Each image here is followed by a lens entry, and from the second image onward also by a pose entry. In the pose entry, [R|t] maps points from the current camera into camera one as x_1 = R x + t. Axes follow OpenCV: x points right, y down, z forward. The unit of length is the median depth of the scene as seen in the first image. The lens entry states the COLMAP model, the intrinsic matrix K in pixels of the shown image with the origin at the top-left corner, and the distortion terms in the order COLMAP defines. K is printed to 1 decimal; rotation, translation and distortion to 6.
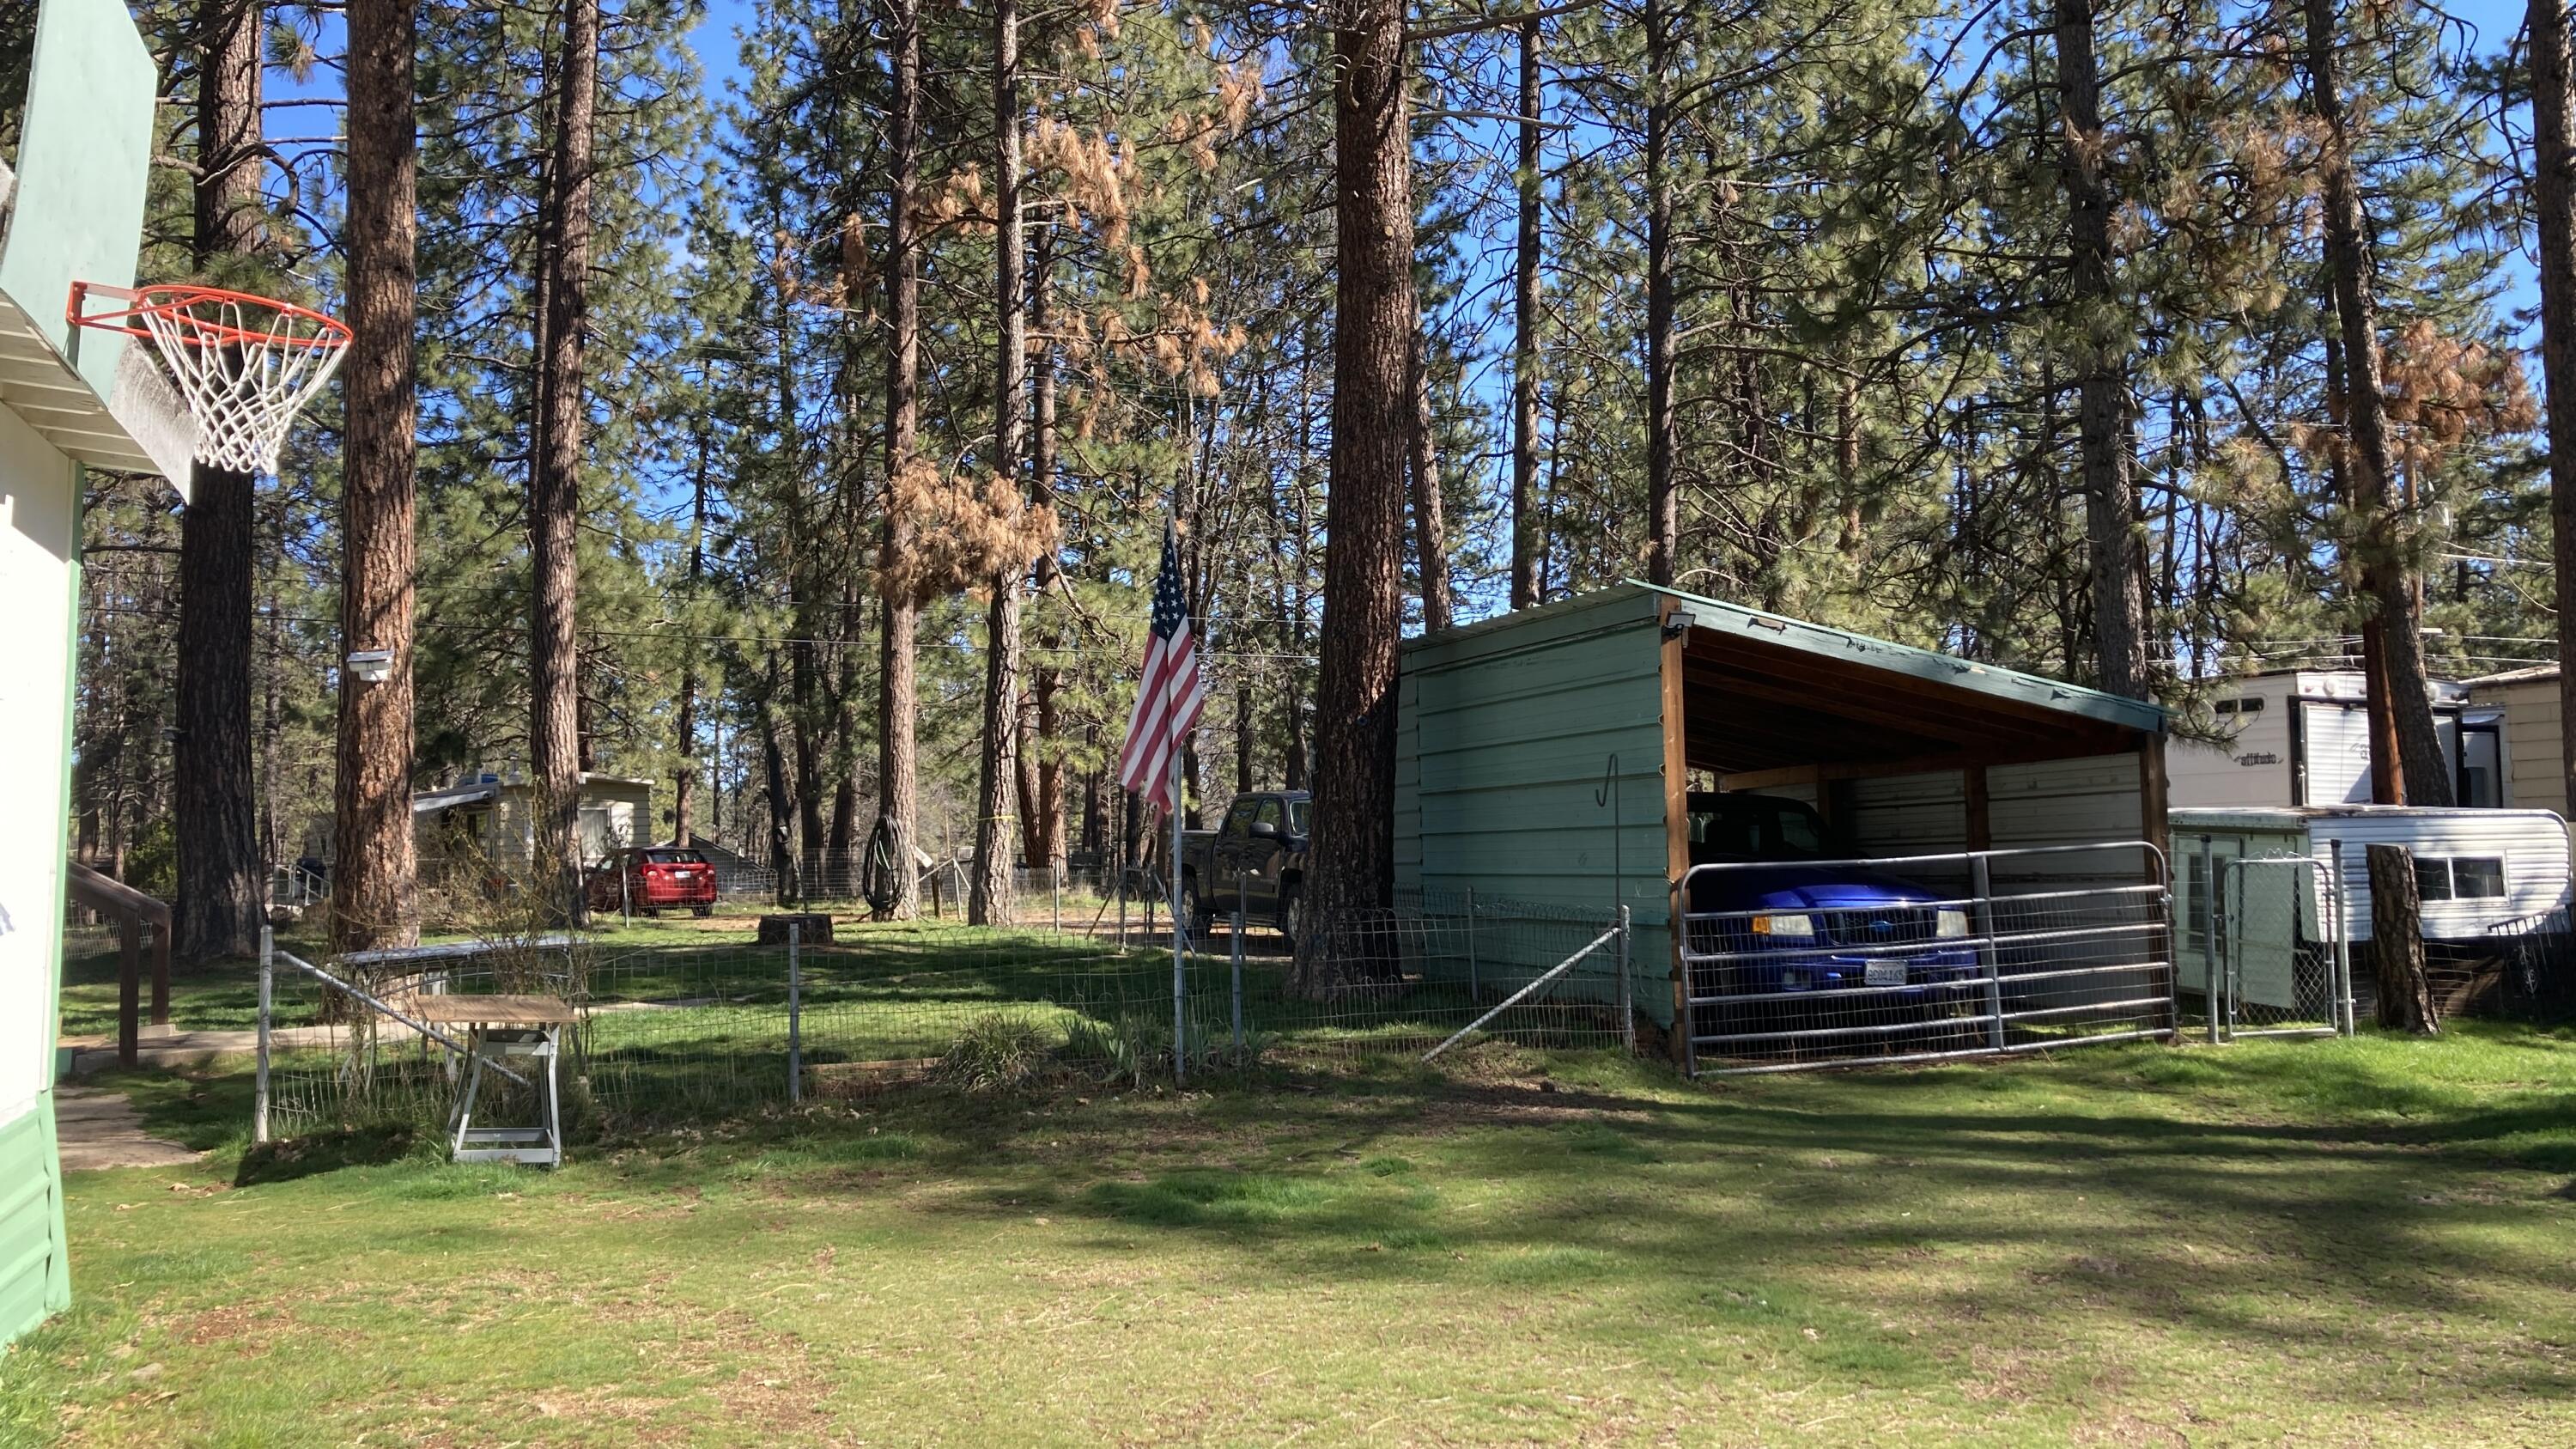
lens RADIAL K [[2115.6, 0, 1306.8], [0, 2115.6, 712.8], [0, 0, 1]] dist [-0.001868, 0.005430]
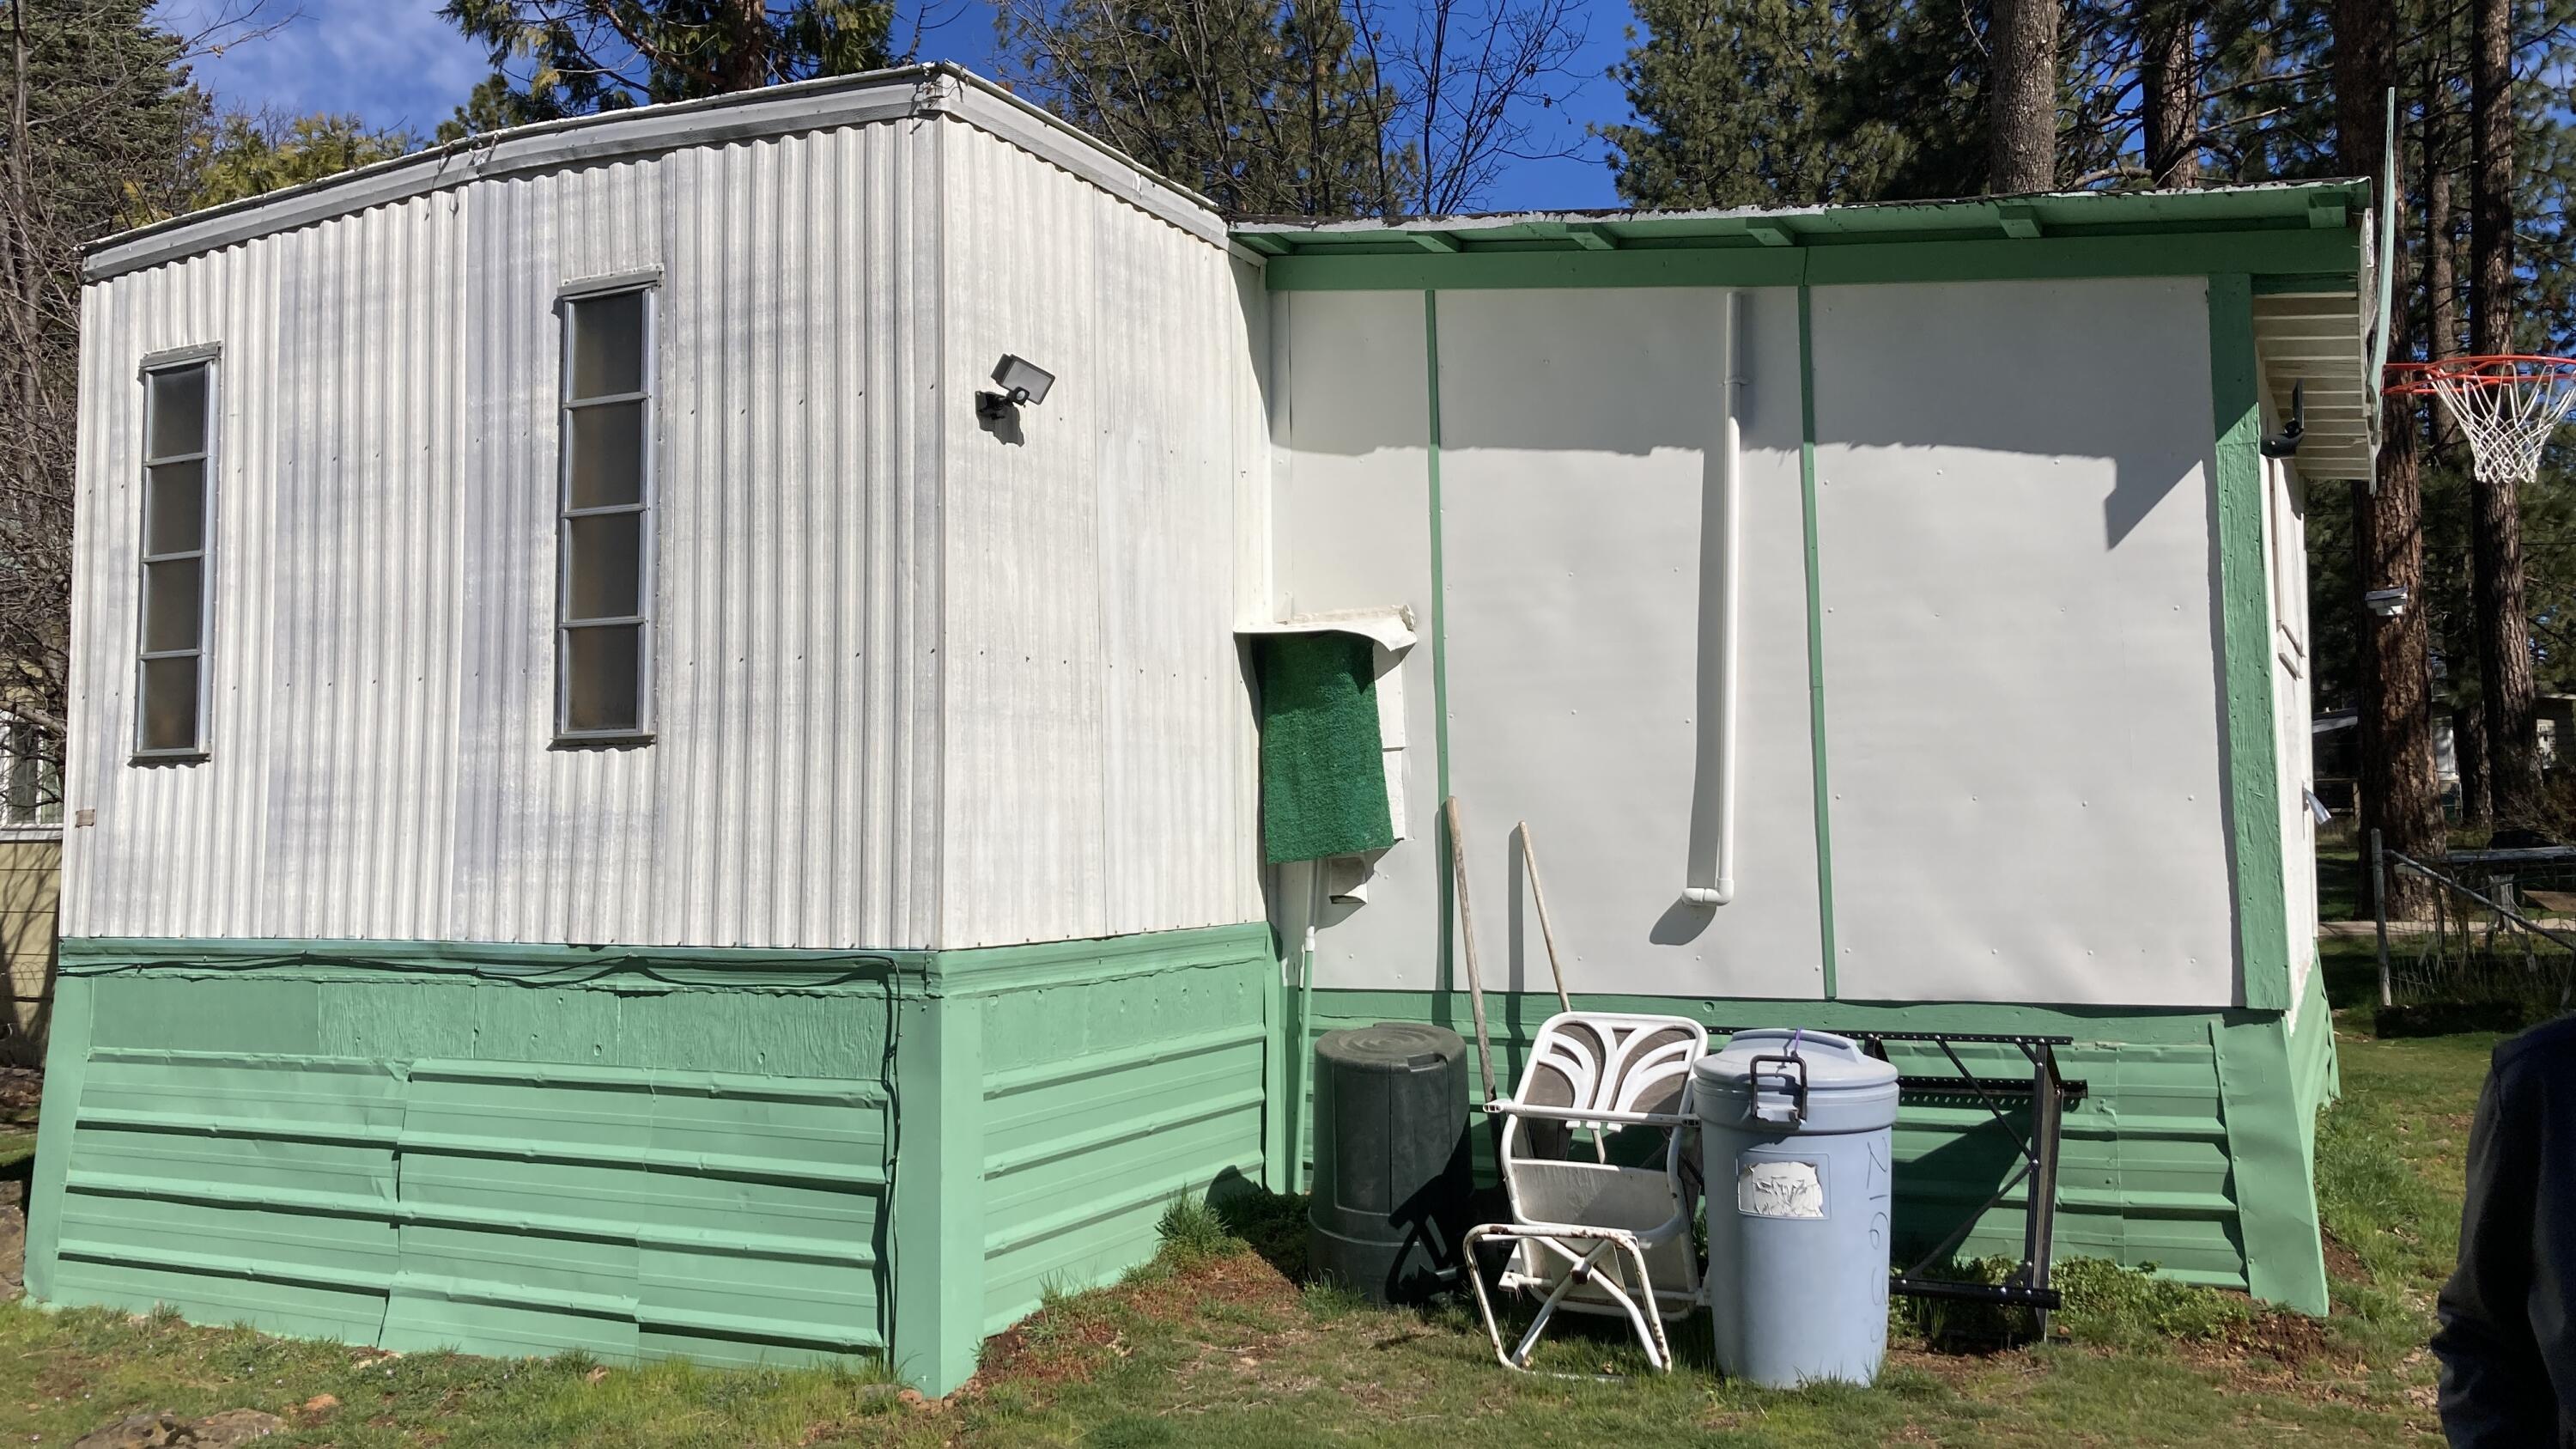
lens RADIAL K [[2115.6, 0, 1306.8], [0, 2115.6, 712.8], [0, 0, 1]] dist [-0.001868, 0.005430]
pose [[0.681612, -0.029196, -0.731131, -0.016603], [0.055982, 0.998356, 0.012323, -0.009825], [0.729569, -0.049329, 0.682126, -0.179408]]
